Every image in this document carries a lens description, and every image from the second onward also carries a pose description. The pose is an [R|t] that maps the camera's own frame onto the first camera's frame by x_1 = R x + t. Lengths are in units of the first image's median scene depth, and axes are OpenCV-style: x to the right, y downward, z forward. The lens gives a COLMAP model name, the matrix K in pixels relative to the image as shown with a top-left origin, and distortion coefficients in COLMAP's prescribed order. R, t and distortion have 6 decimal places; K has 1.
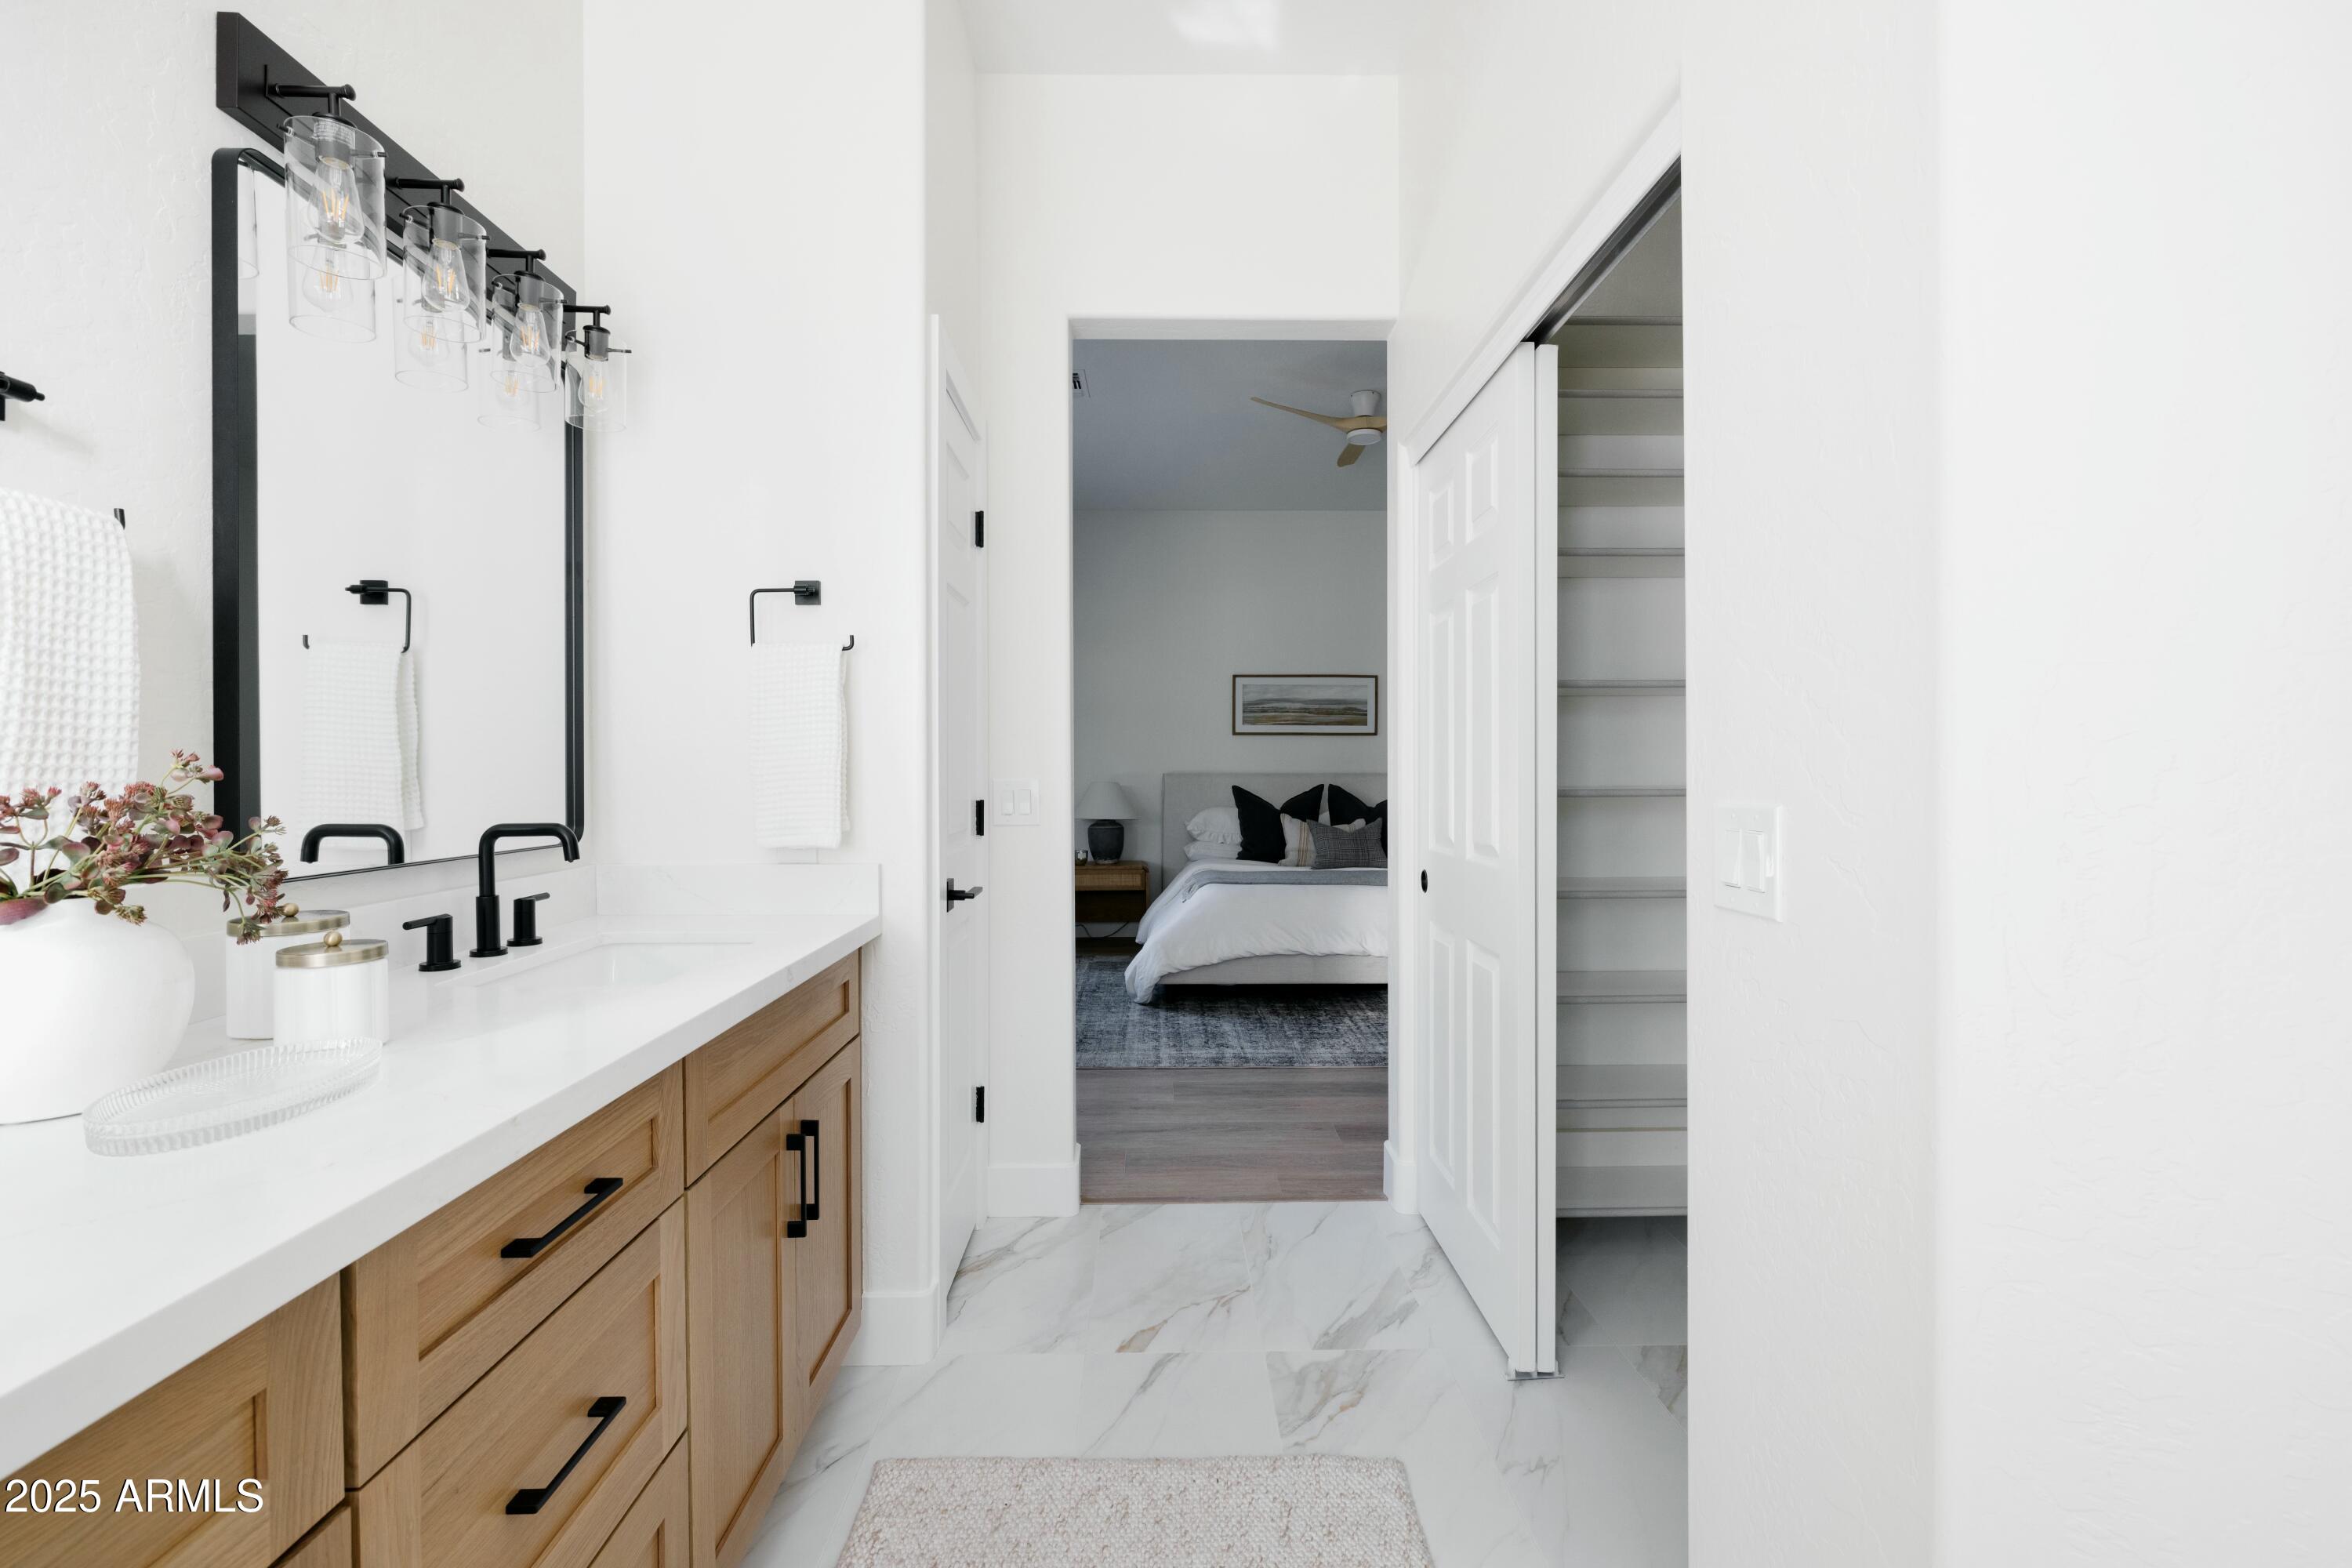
lens RADIAL K [[1037.6, 0, 1171.1], [0, 1037.6, 773.1], [0, 0, 1]] dist [0.000090, 0.000010]
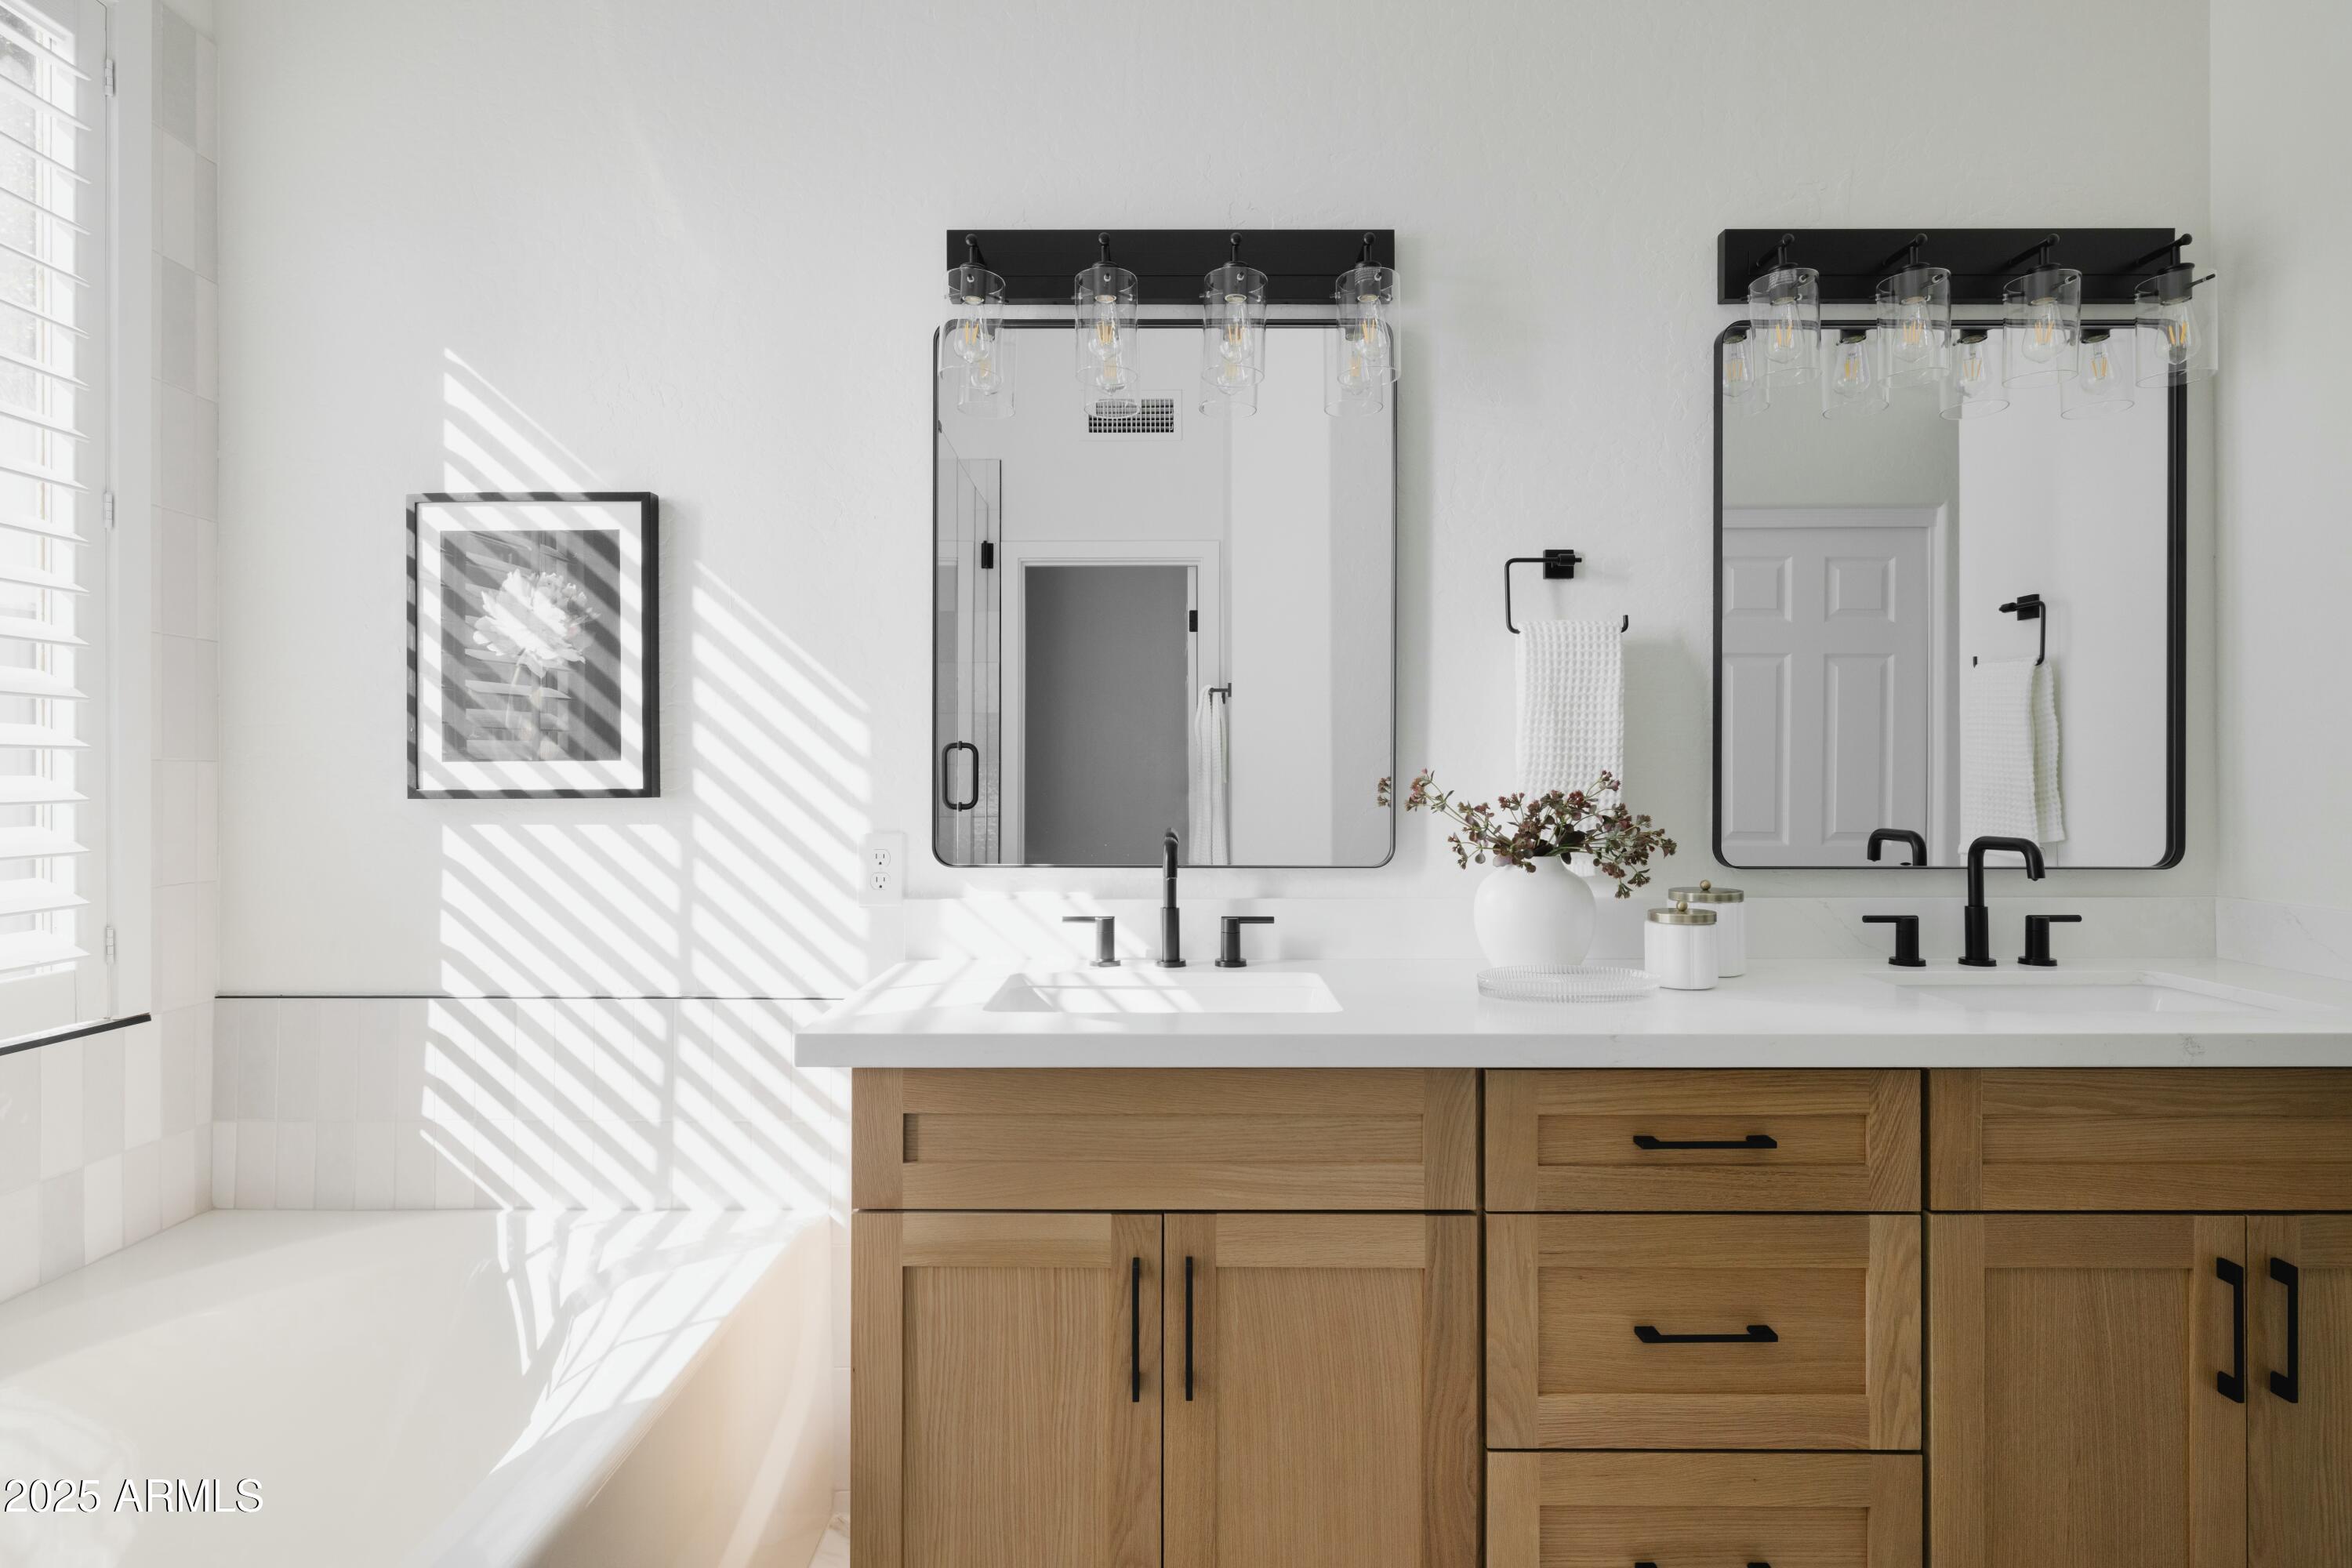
lens RADIAL K [[1167.0, 0, 1176.0], [0, 1167.0, 784.0], [0, 0, 1]] dist [-0.013282, 0.000631]
pose [[-0.019342, 0.012276, -0.999738, 0.497219], [-0.006642, 0.999901, 0.012407, -0.011471], [0.999791, 0.006880, -0.019258, 0.235347]]
